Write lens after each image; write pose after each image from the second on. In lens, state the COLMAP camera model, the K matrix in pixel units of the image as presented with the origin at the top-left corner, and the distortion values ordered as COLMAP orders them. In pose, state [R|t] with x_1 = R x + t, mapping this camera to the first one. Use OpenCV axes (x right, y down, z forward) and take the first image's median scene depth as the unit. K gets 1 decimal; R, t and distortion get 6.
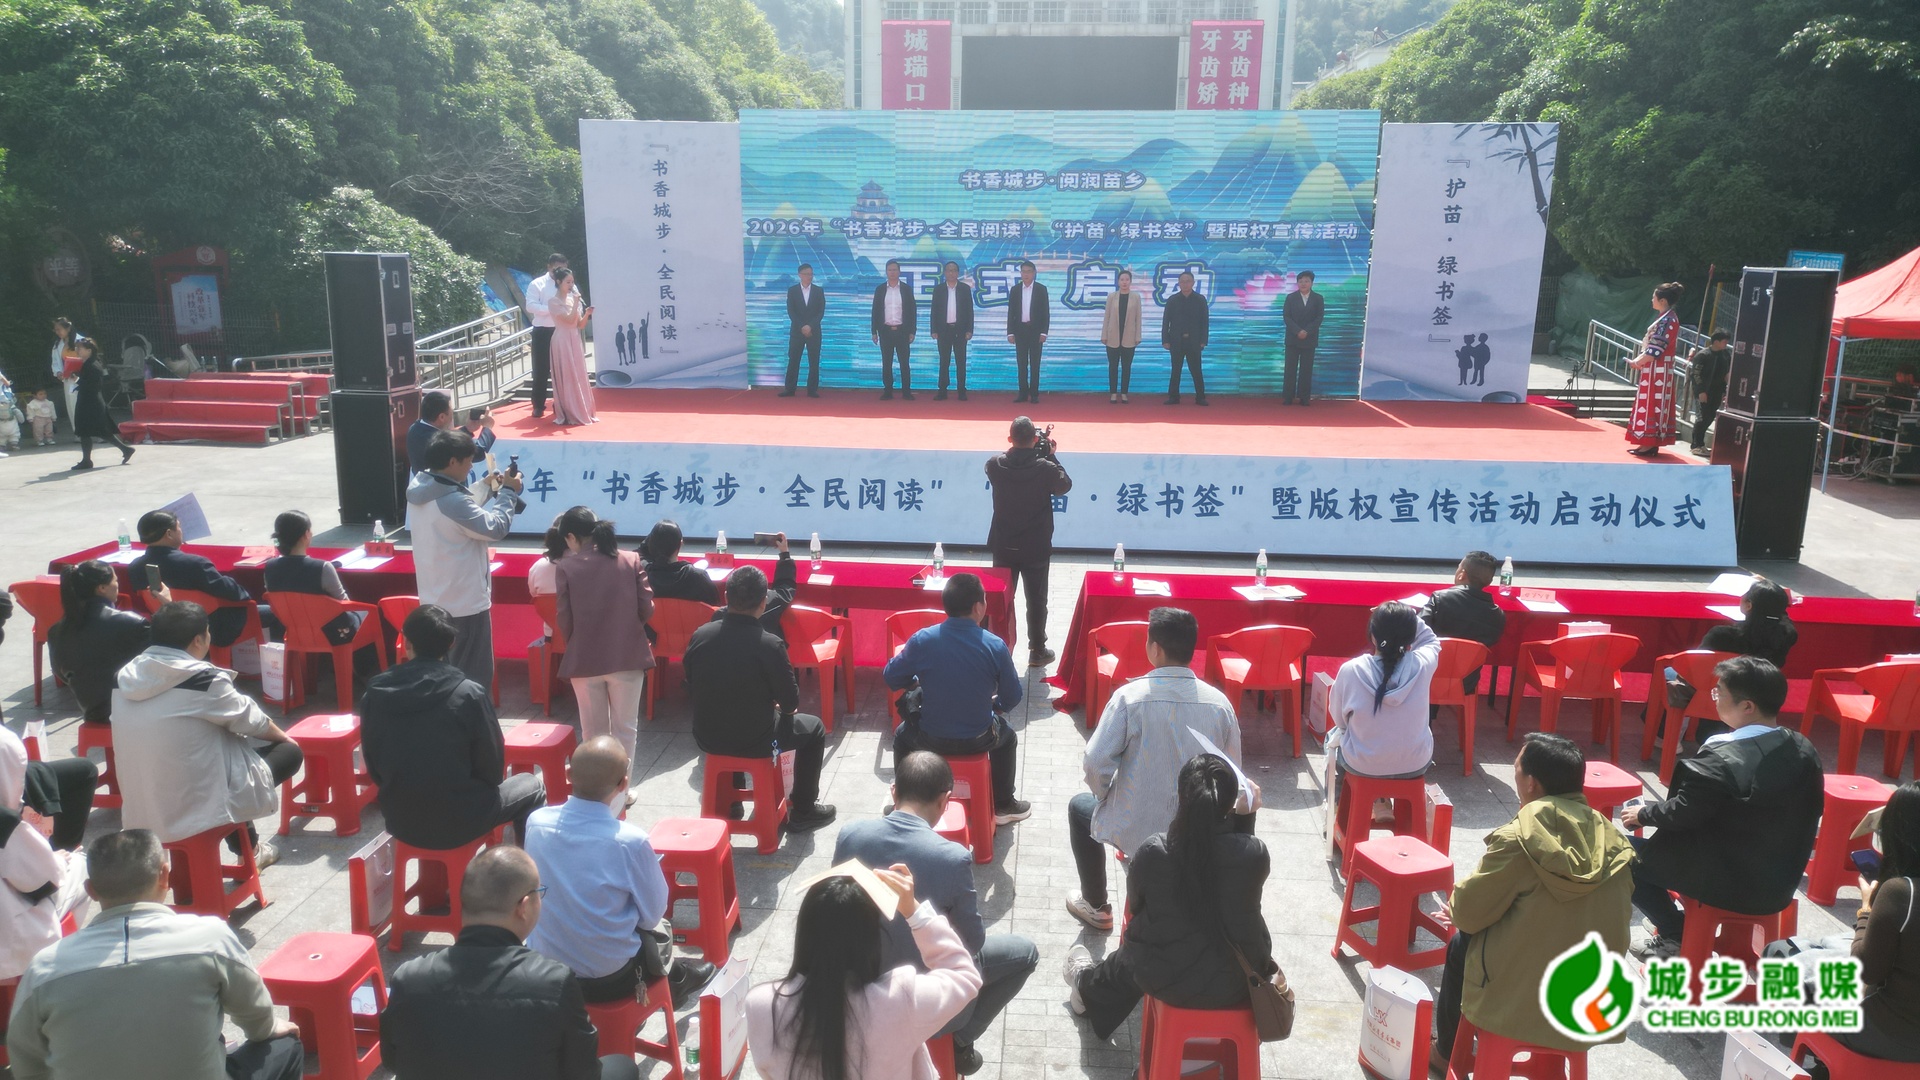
lens RADIAL K [[1372.6, 0, 966.2], [0, 1372.6, 547.5], [0, 0, 1]] dist [0.047894, -0.034908]
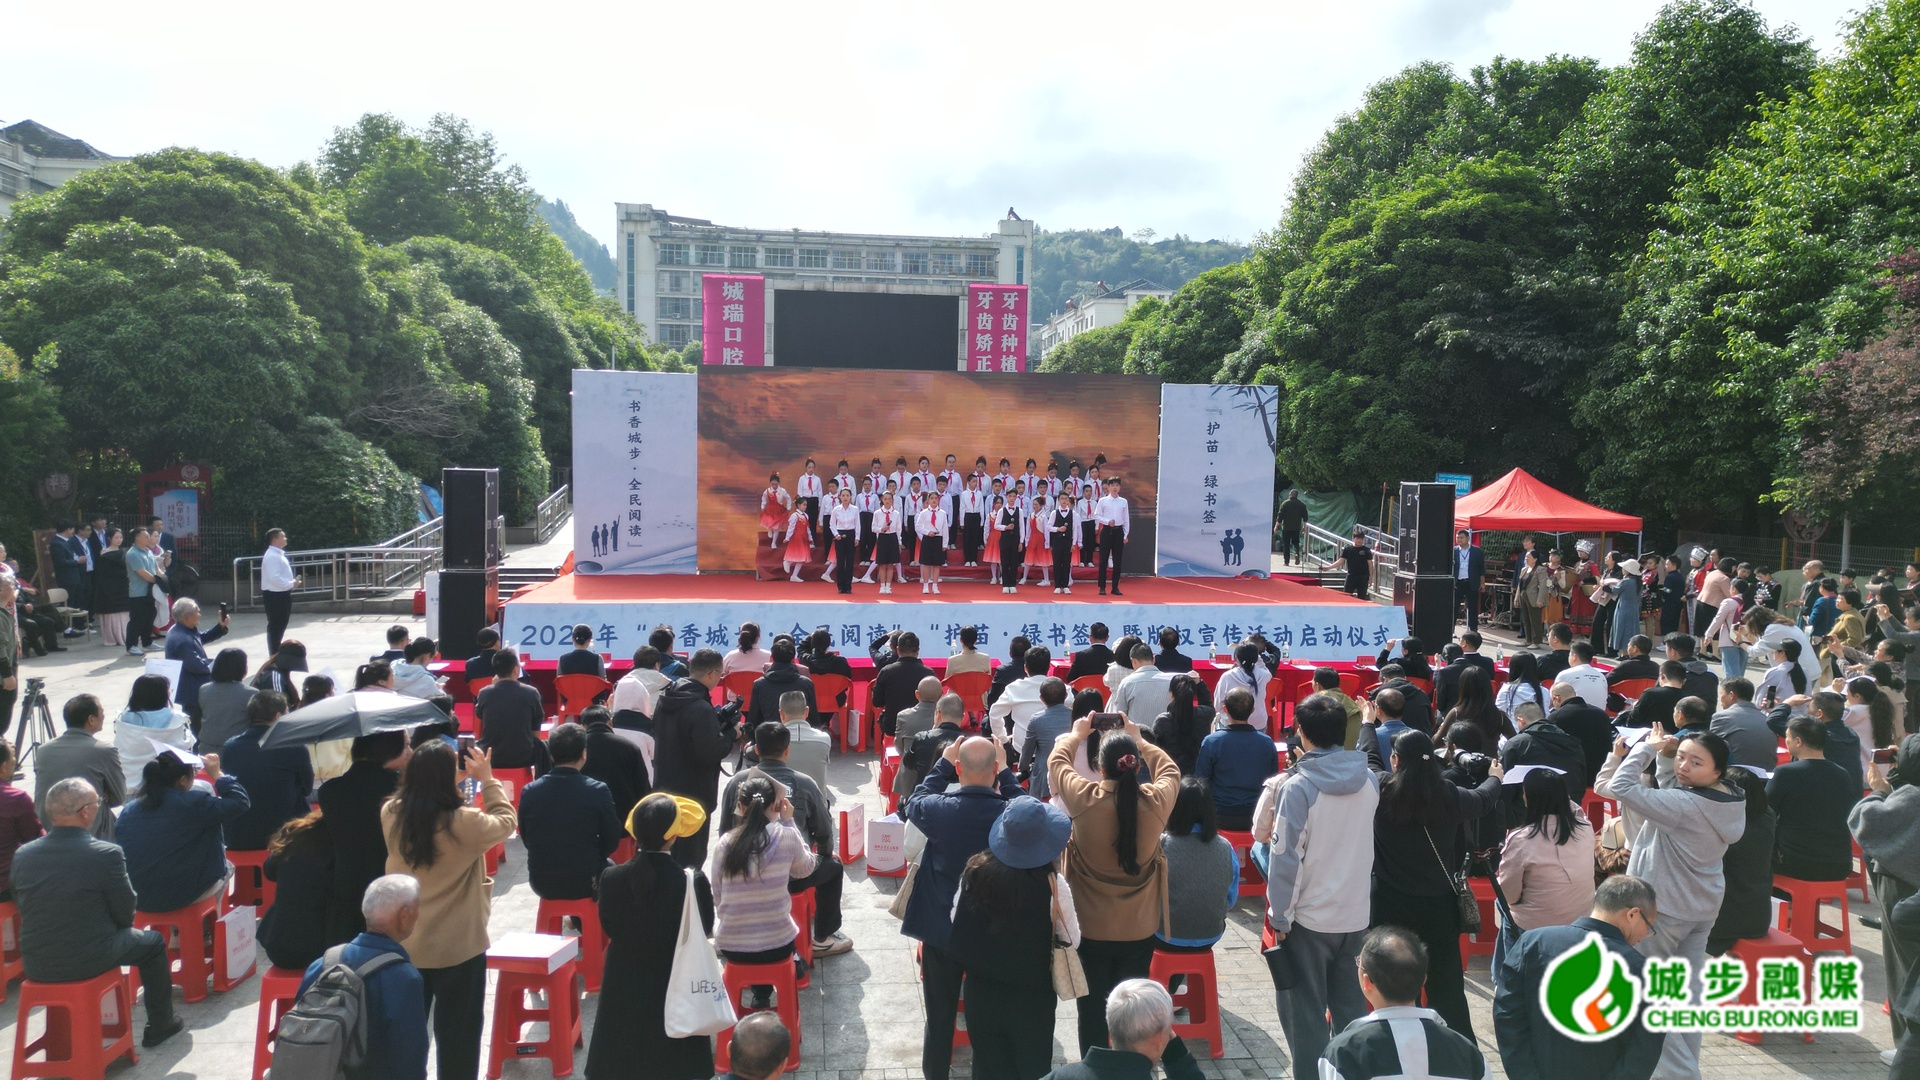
lens RADIAL K [[1372.6, 0, 964.8], [0, 1372.6, 547.4], [0, 0, 1]] dist [0.047894, -0.034908]
pose [[0.982821, -0.006512, 0.184444, -0.127786], [0.035271, 0.987585, -0.153076, 0.055222], [-0.181157, 0.156952, 0.970849, -0.246950]]
